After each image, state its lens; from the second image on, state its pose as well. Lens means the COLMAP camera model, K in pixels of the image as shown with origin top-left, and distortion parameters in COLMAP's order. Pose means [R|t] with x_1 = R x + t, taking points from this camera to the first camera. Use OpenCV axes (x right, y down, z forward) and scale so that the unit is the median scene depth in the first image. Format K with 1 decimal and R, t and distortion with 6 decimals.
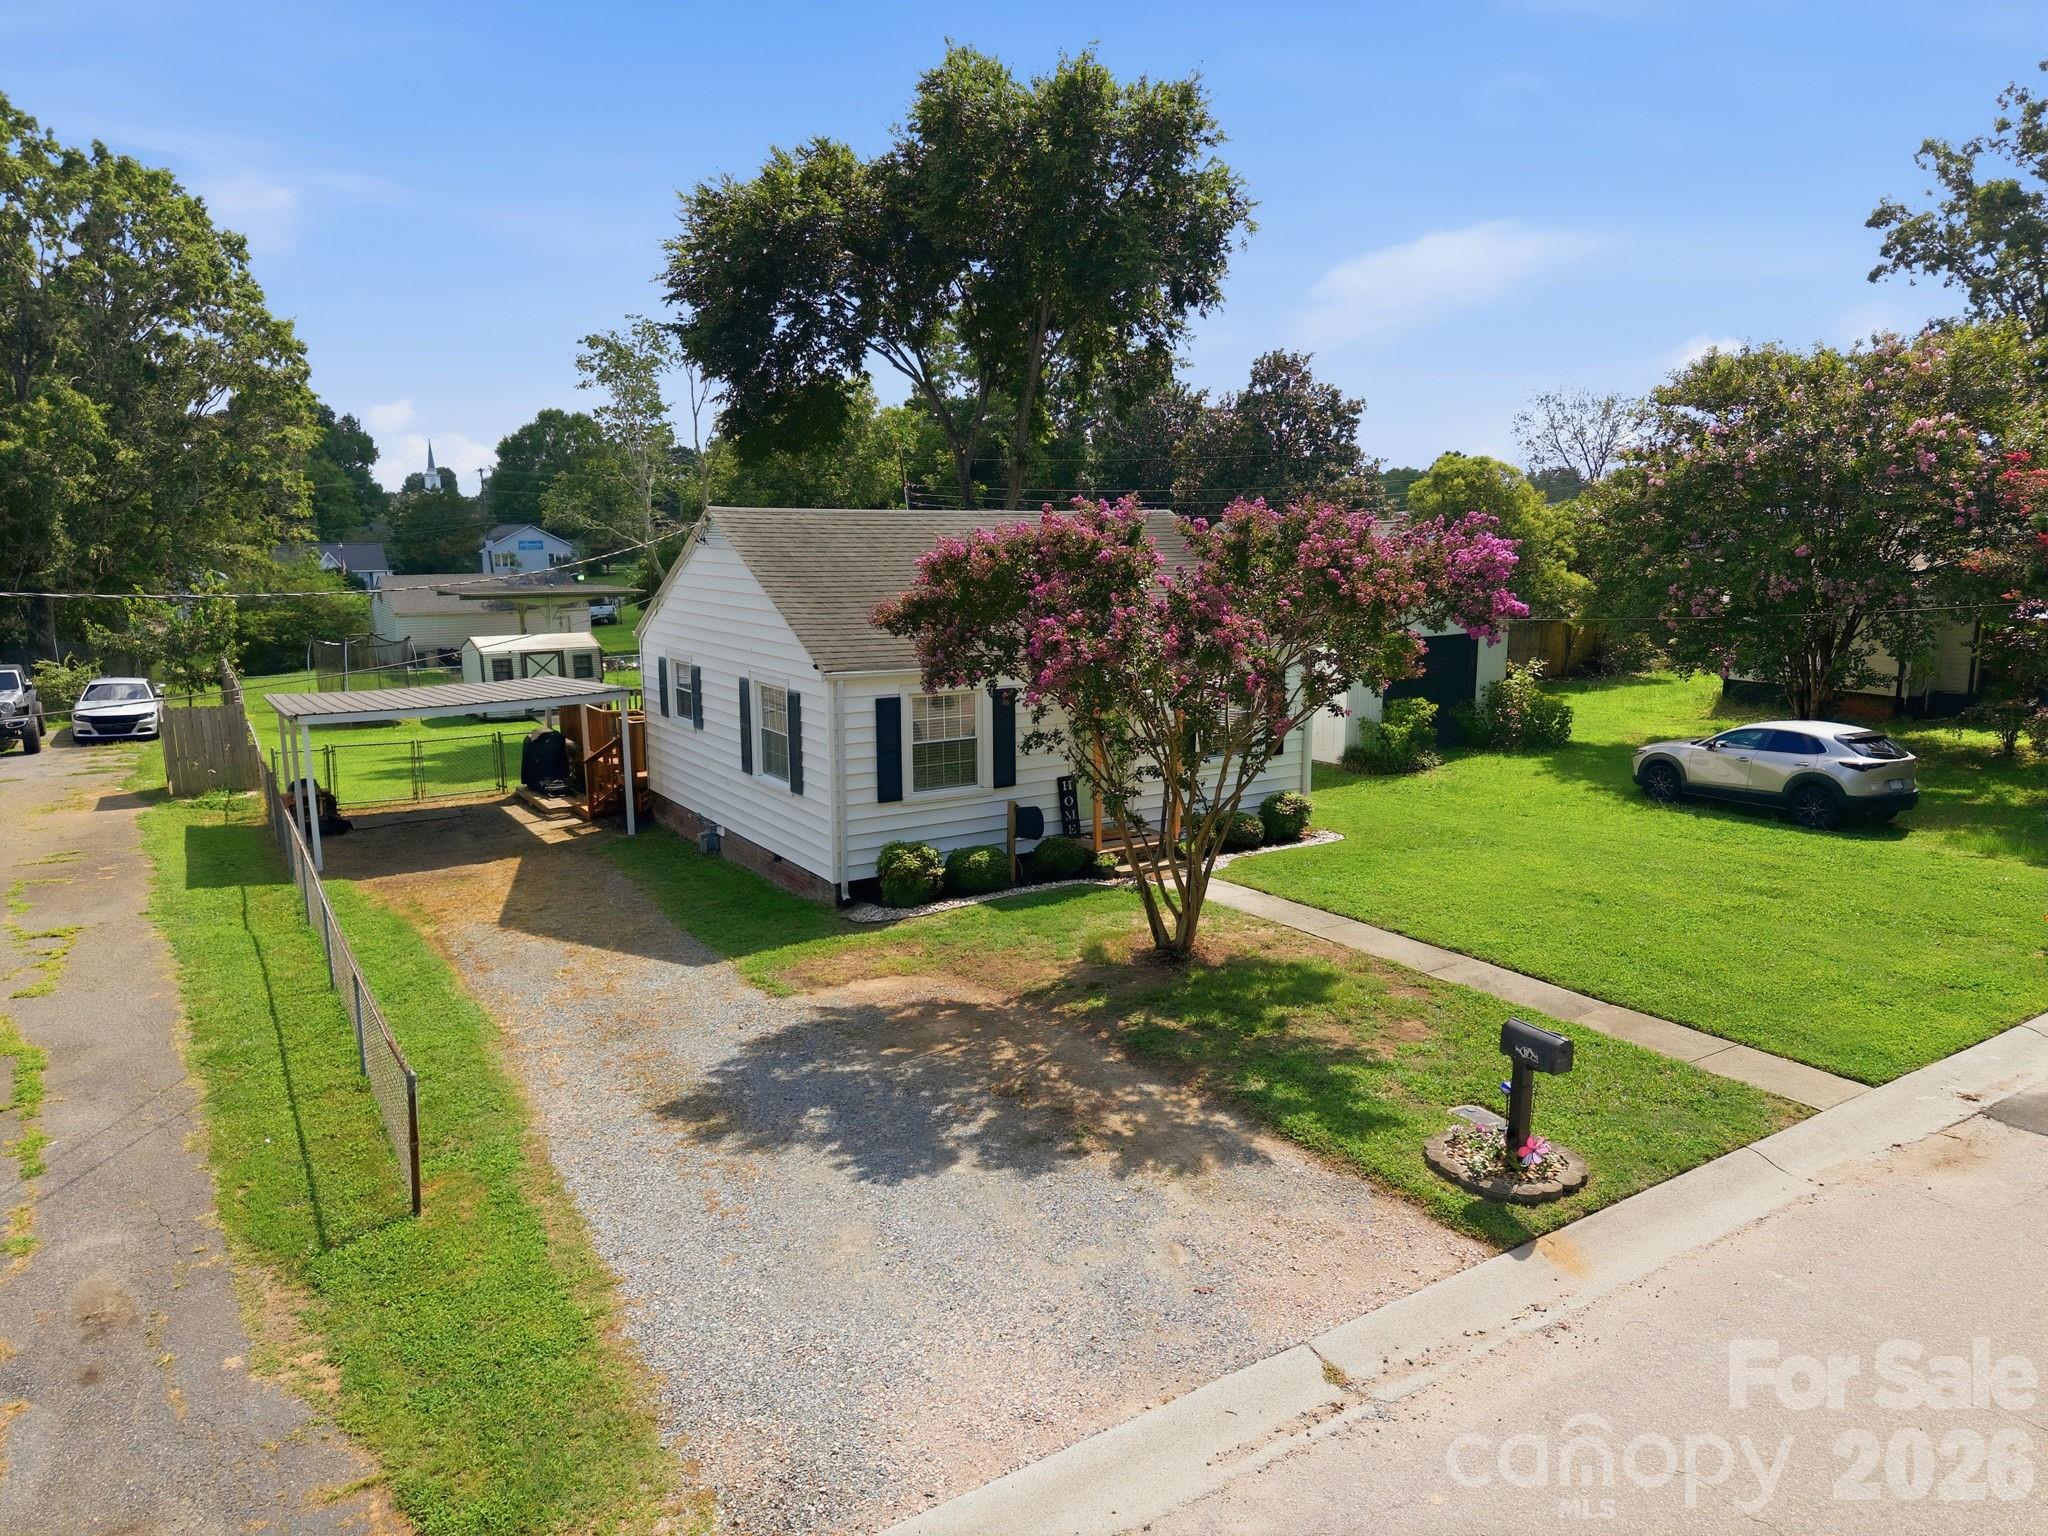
lens RADIAL K [[1361.5, 0, 1027.9], [0, 1361.5, 764.1], [0, 0, 1]] dist [0.019926, -0.031979]
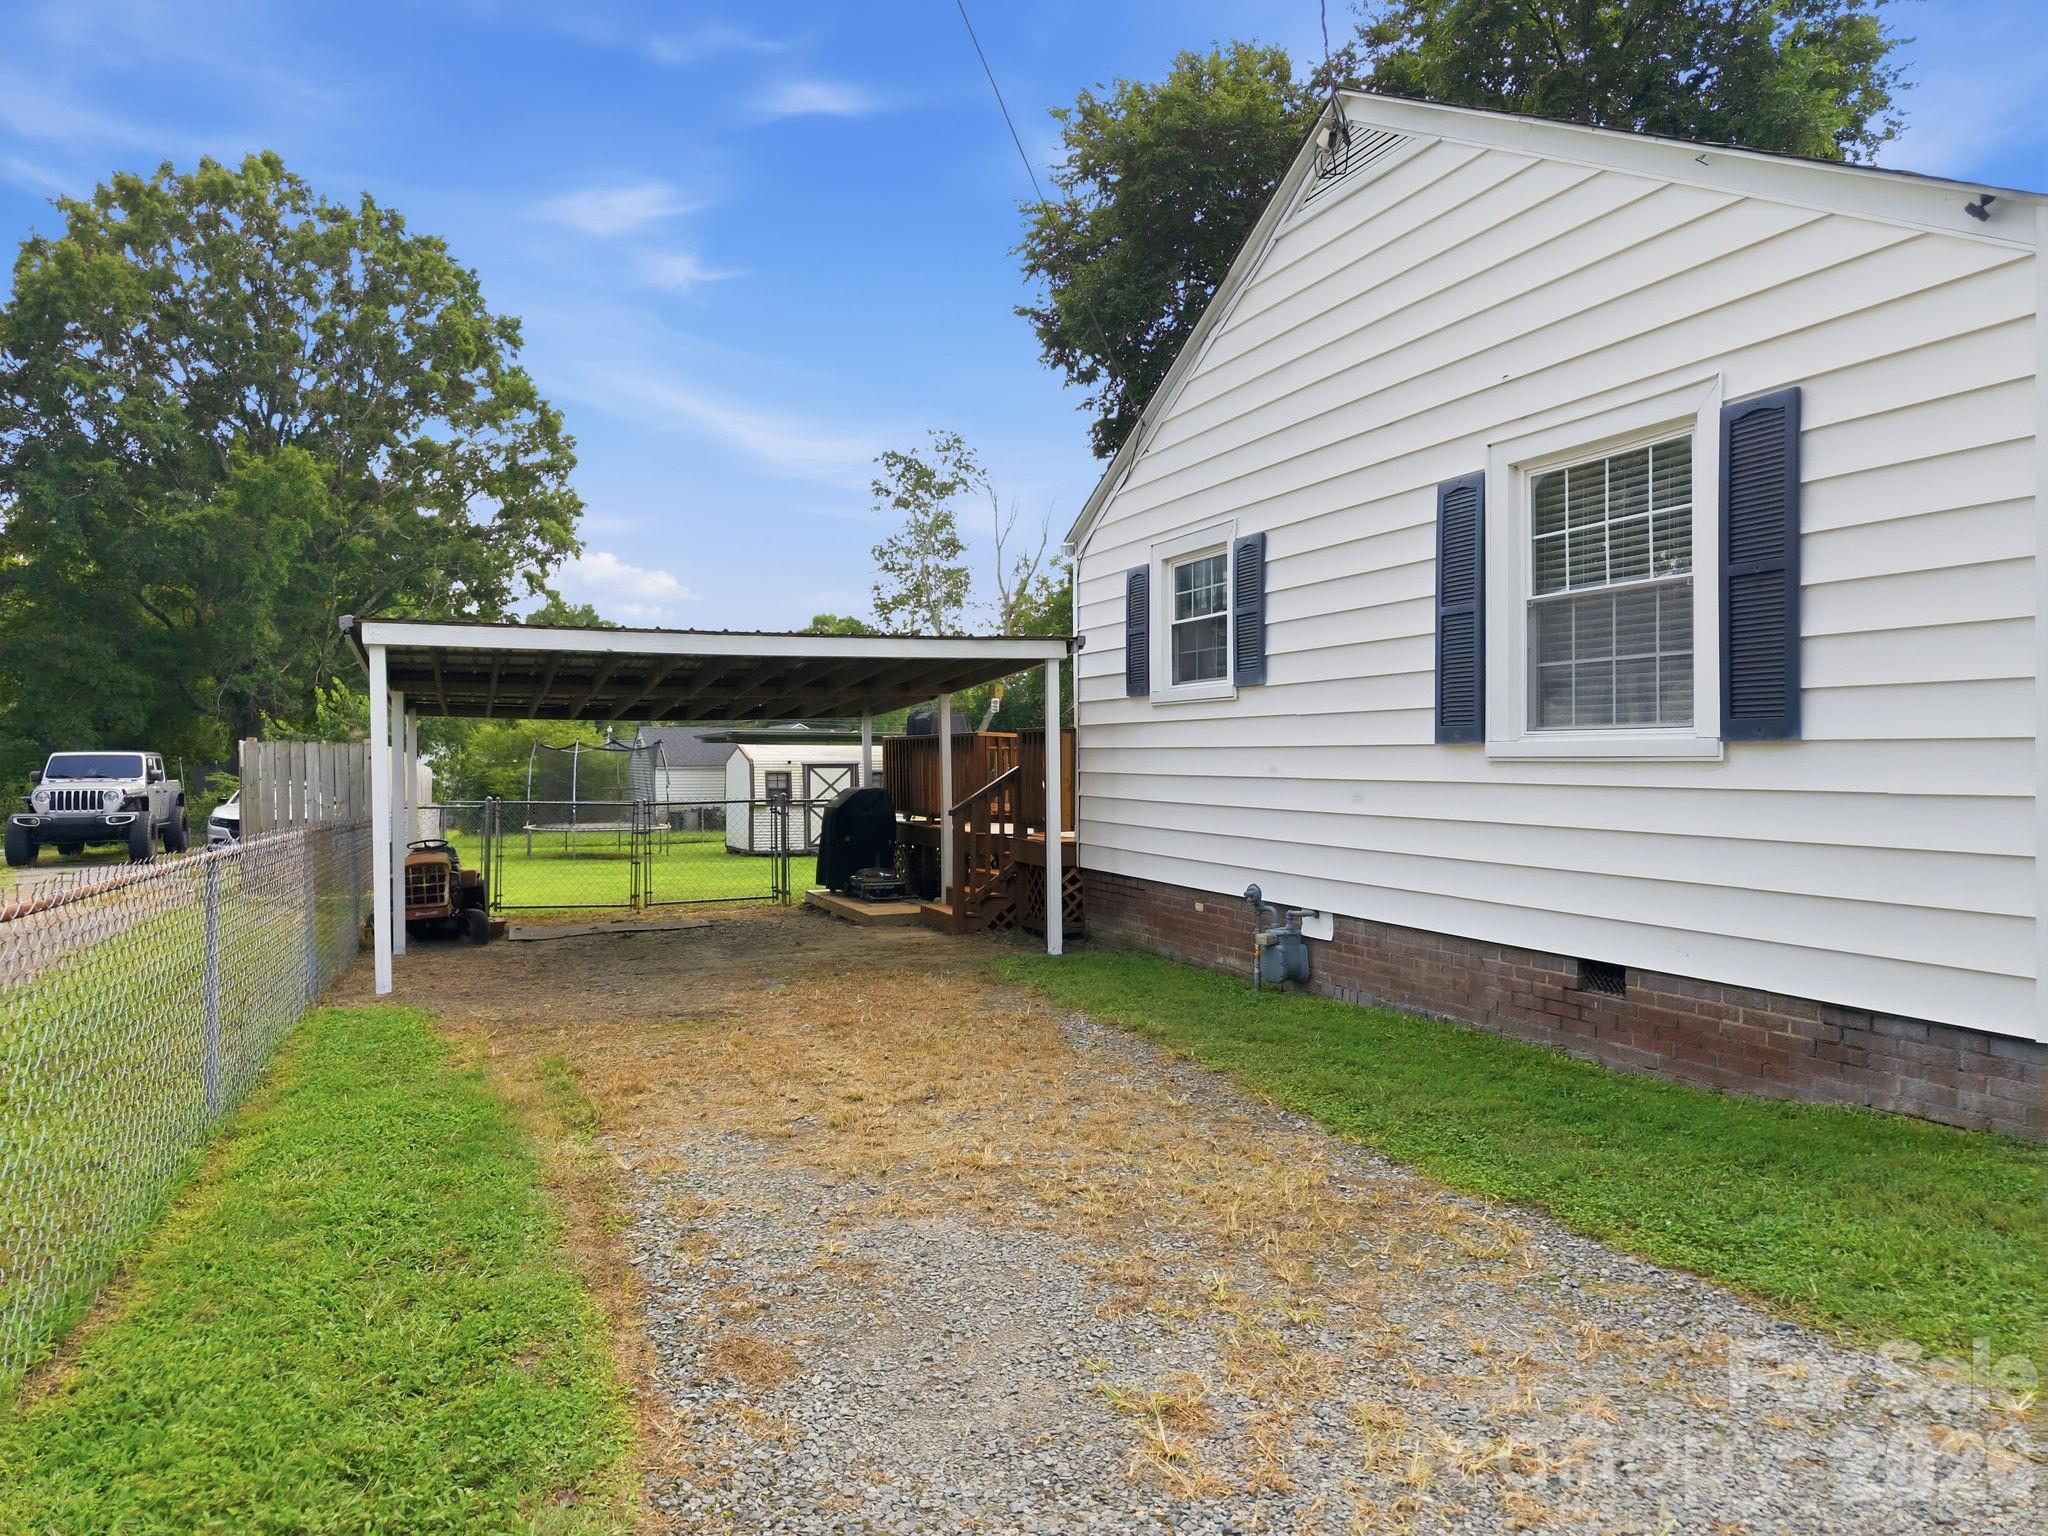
lens RADIAL K [[1361.7, 0, 1024.0], [0, 1361.7, 768.0], [0, 0, 1]] dist [0.092882, -0.209950]
pose [[0.984430, 0.000827, -0.175777, -0.313764], [-0.030041, 0.986069, -0.163603, 0.092489], [0.173193, 0.166336, 0.970740, 0.771310]]
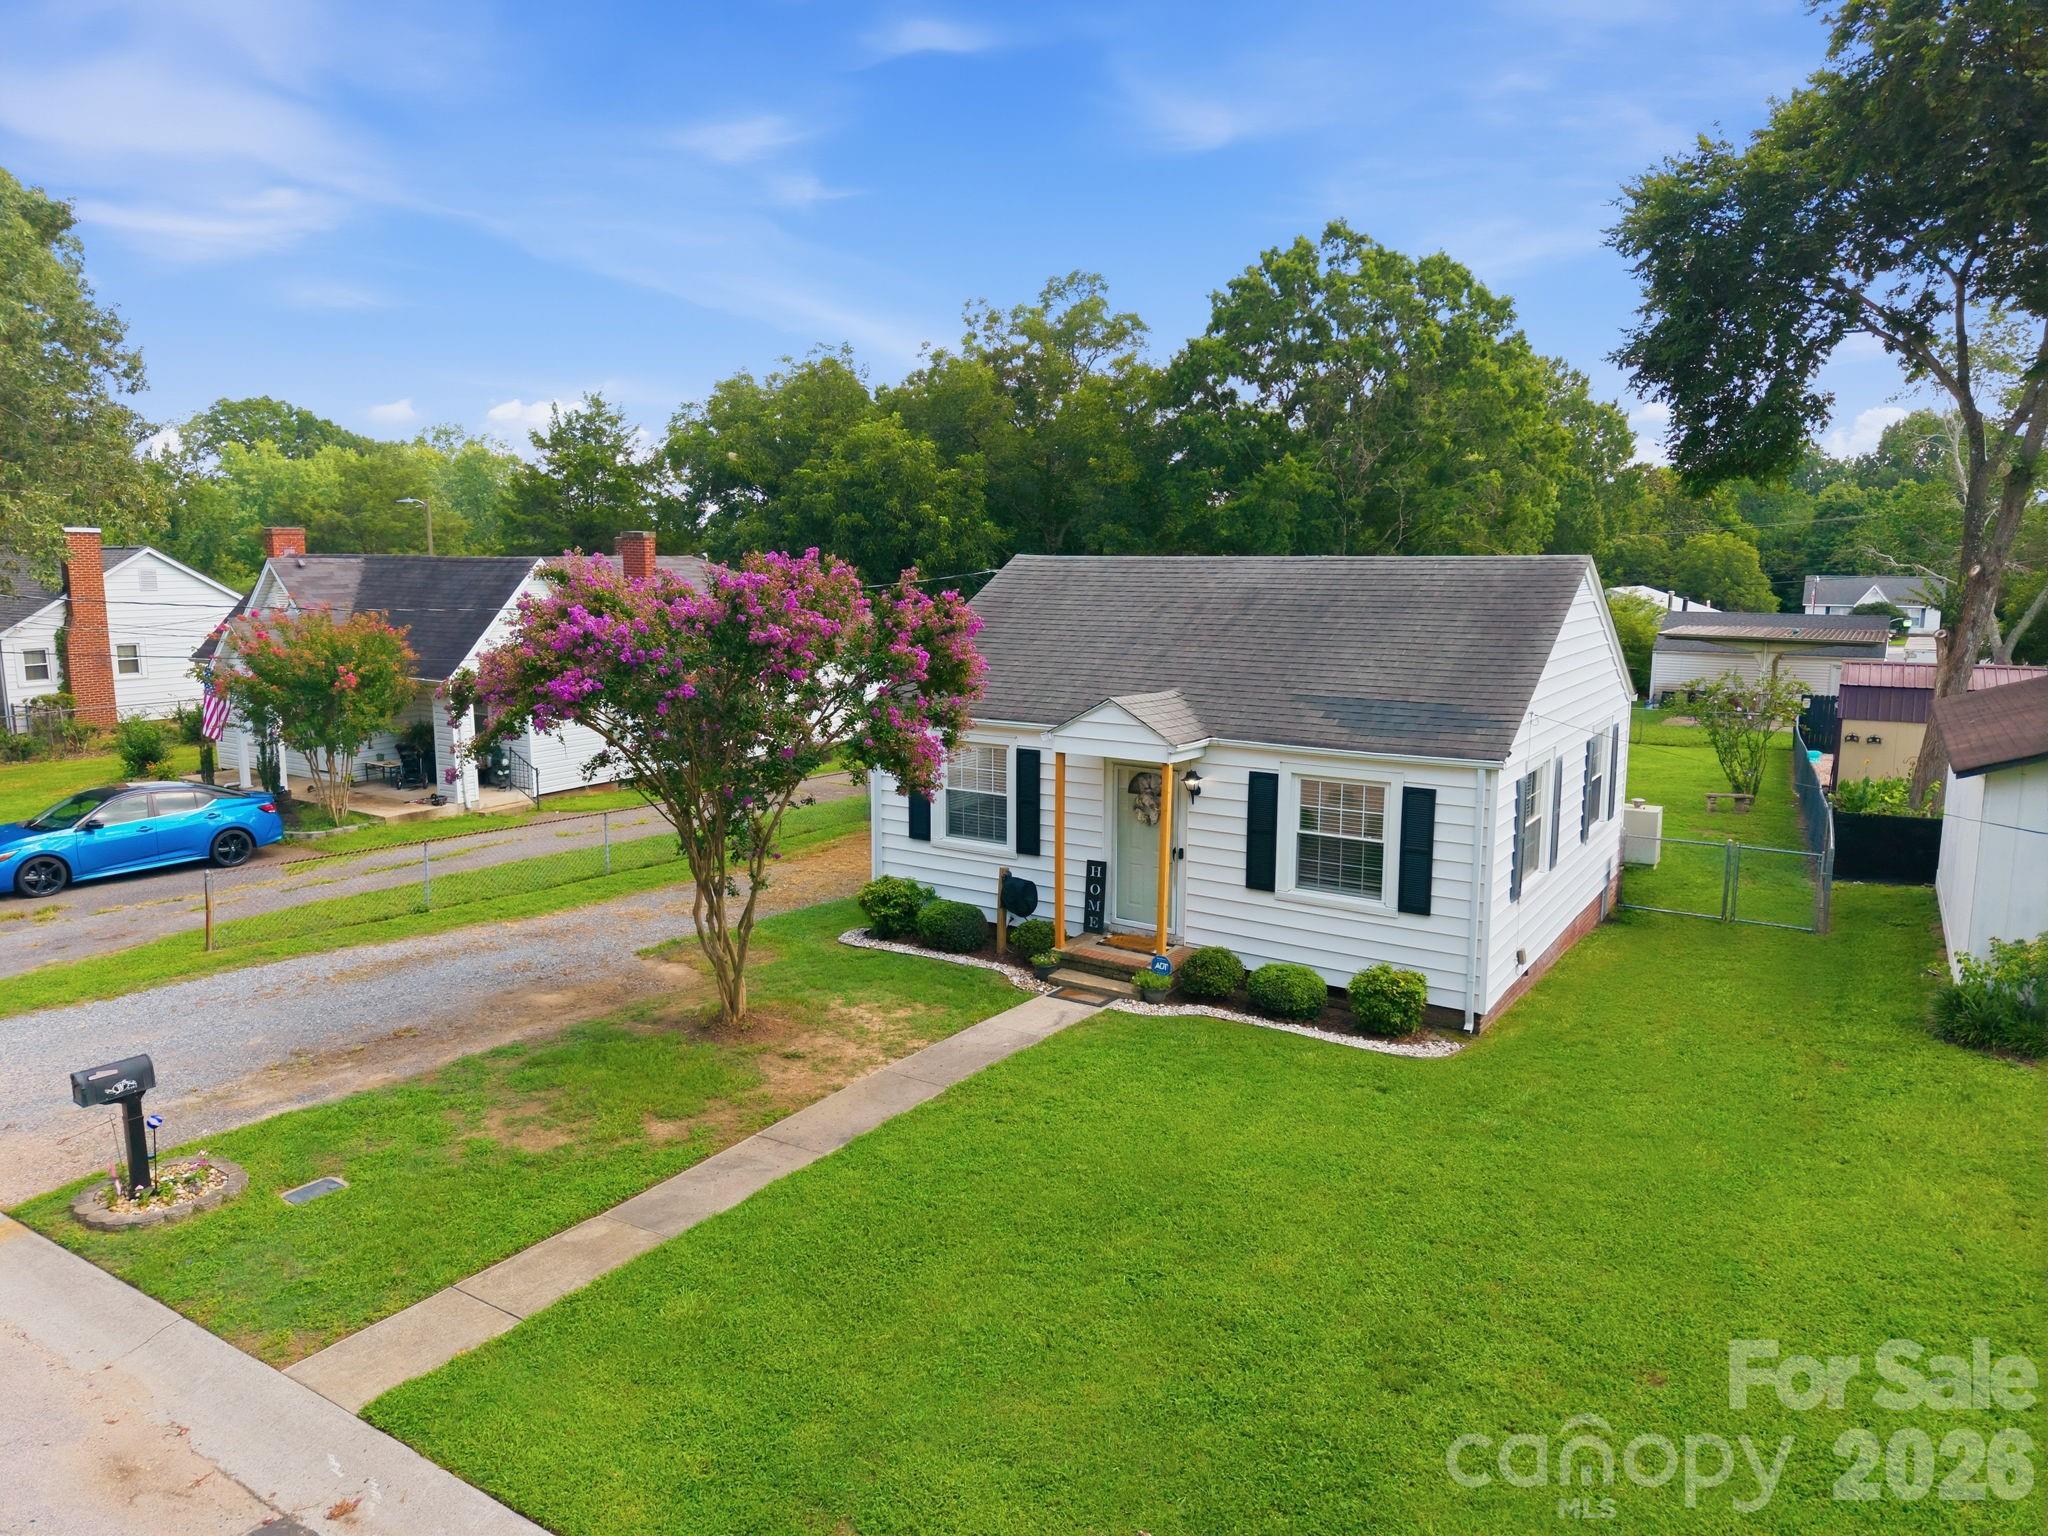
lens RADIAL K [[1361.5, 0, 1027.9], [0, 1361.5, 764.1], [0, 0, 1]] dist [0.019926, -0.031979]
pose [[0.411920, 0.141611, -0.900149, 0.946363], [-0.160503, 0.983681, 0.081304, -0.140486], [0.896973, 0.110986, 0.427927, 0.688730]]
